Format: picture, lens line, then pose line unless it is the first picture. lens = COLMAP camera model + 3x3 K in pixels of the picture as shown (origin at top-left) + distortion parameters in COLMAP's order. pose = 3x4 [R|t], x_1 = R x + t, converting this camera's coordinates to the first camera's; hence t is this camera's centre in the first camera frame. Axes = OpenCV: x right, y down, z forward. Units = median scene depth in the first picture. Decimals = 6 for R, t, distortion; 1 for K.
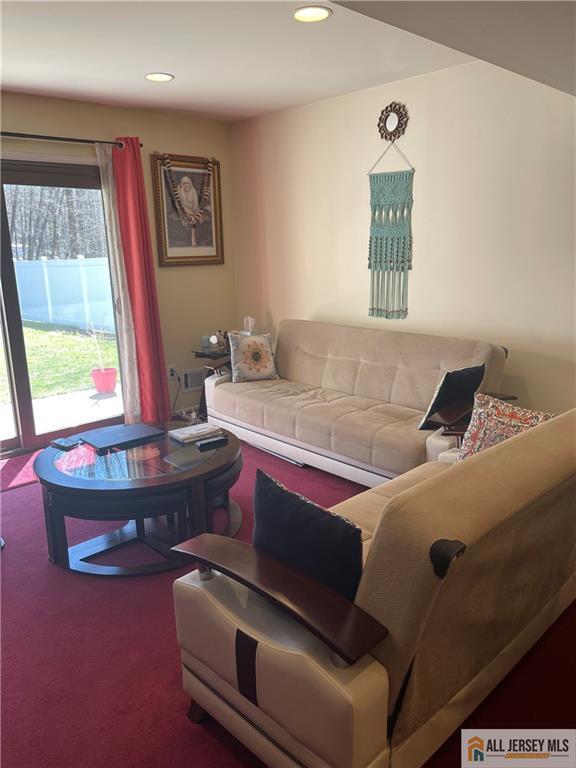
lens RADIAL K [[576.9, 0, 286.9], [0, 576.9, 388.2], [0, 0, 1]] dist [0.069297, -0.095587]
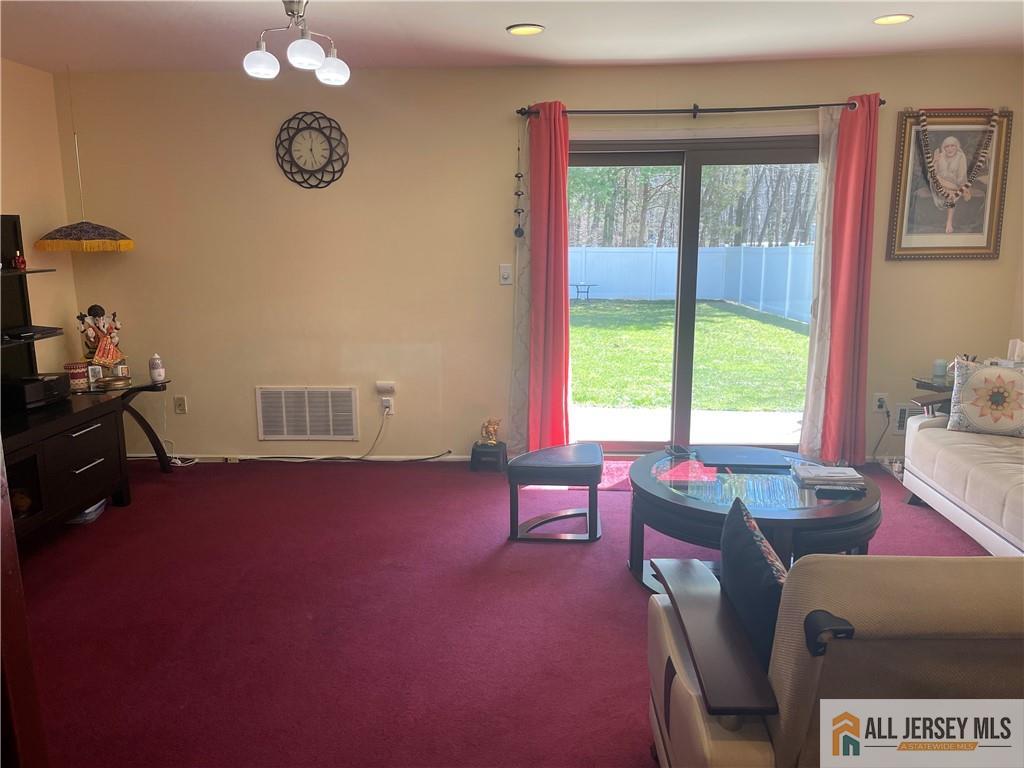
lens RADIAL K [[769.3, 0, 504.5], [0, 769.3, 392.2], [0, 0, 1]] dist [0.069297, -0.095587]
pose [[0.687360, 0.161755, -0.708076, 0.180460], [-0.180273, 0.982374, 0.049418, -0.004082], [0.703589, 0.093679, 0.704405, -0.031111]]
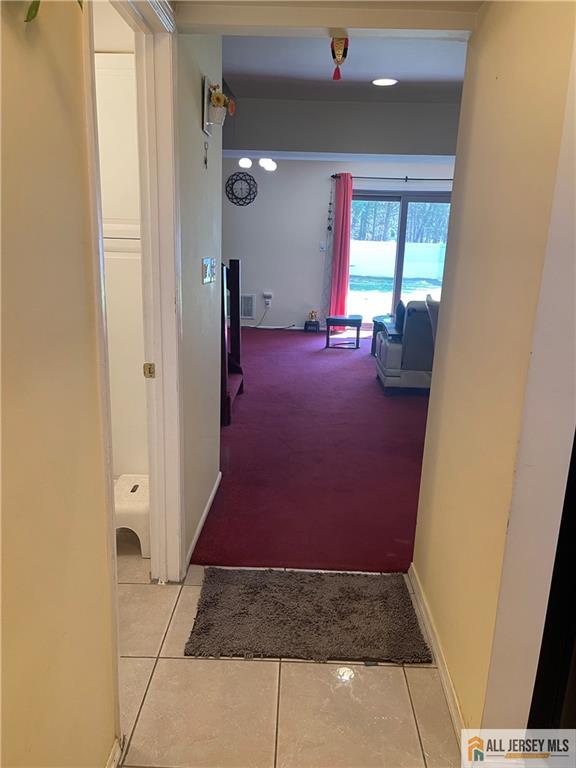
lens RADIAL K [[576.9, 0, 286.9], [0, 576.9, 388.2], [0, 0, 1]] dist [0.069297, -0.095587]
pose [[0.691964, 0.229882, -0.684354, 0.732003], [-0.213667, 0.970691, 0.110023, 0.159861], [0.689588, 0.070092, 0.720802, -0.724856]]
